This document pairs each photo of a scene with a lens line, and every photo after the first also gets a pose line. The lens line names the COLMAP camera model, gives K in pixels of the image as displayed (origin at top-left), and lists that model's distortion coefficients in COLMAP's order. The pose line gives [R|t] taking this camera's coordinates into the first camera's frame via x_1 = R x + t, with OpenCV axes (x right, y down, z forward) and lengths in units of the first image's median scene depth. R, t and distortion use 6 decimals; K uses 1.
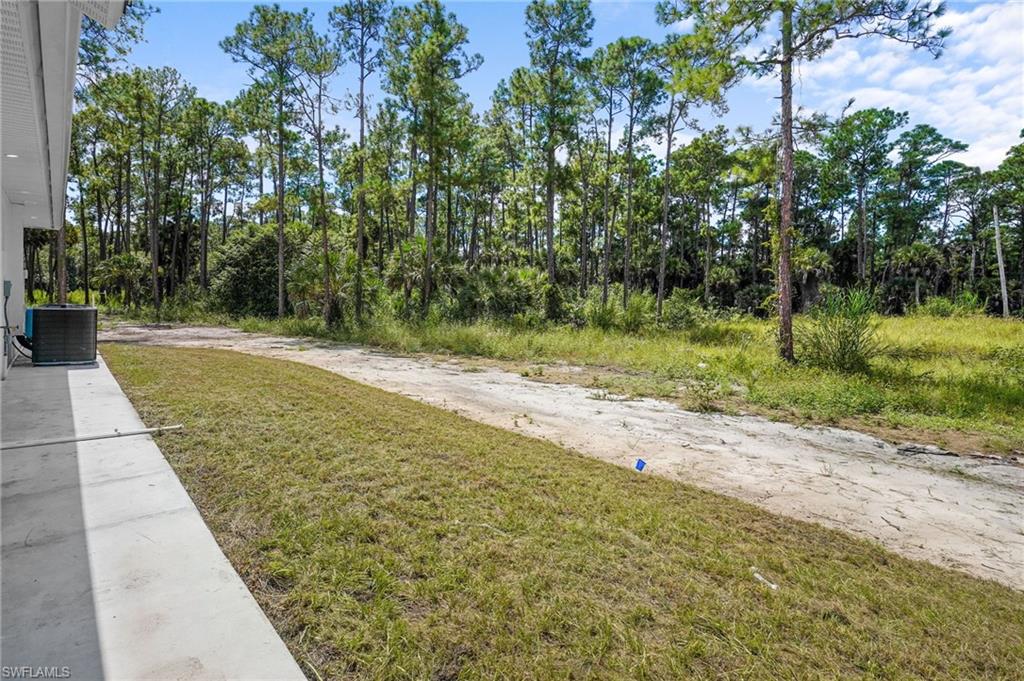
lens RADIAL K [[502.6, 0, 504.8], [0, 502.6, 308.7], [0, 0, 1]] dist [-0.004712, -0.000433]
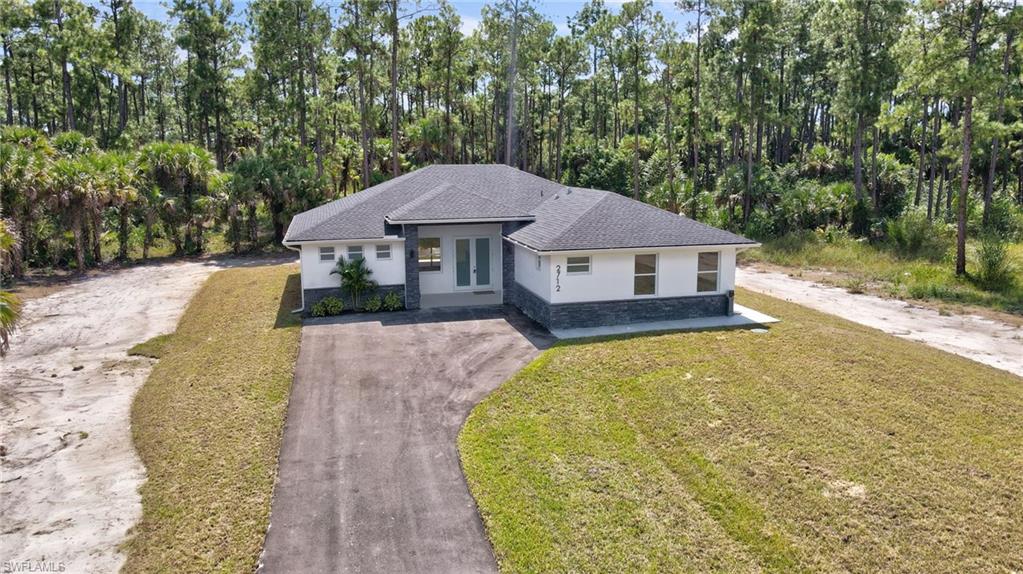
lens RADIAL K [[740.5, 0, 511.5], [0, 740.5, 287.0], [0, 0, 1]] dist [0.027631, 0.007536]
pose [[0.880376, 0.051657, -0.471455, 0.214144], [0.015454, 0.990398, 0.137376, -0.107896], [0.474025, -0.128228, 0.871125, -0.928270]]
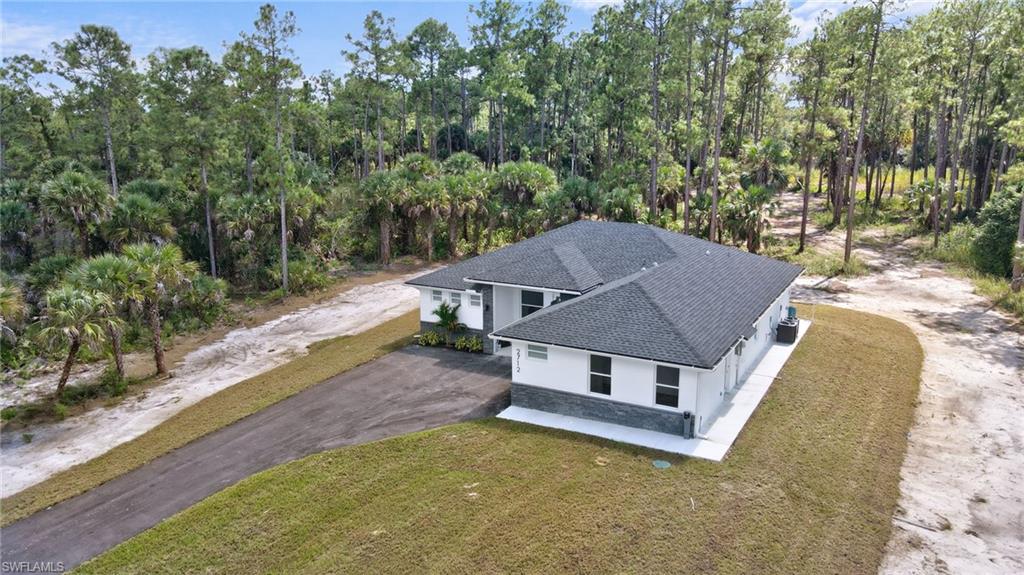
lens RADIAL K [[741.2, 0, 512.0], [0, 741.2, 287.5], [0, 0, 1]] dist [0.027631, 0.007536]
pose [[0.326036, 0.182365, -0.927601, 0.668440], [-0.017198, 0.982199, 0.187054, -0.252761], [0.945201, -0.045034, 0.323369, -0.497888]]
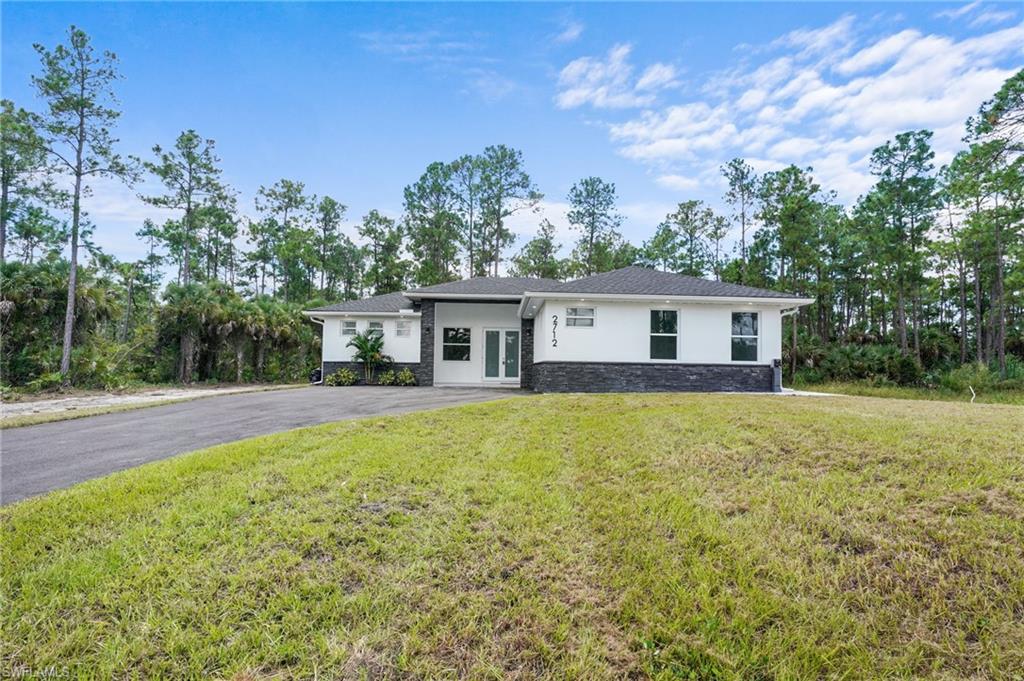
lens RADIAL K [[495.1, 0, 514.1], [0, 495.1, 354.1], [0, 0, 1]] dist [0.001798, 0.001419]
pose [[0.763669, -0.032032, -0.644812, 0.145967], [-0.015359, 0.997584, -0.067747, 0.044092], [0.645425, 0.061640, 0.761333, -0.579667]]
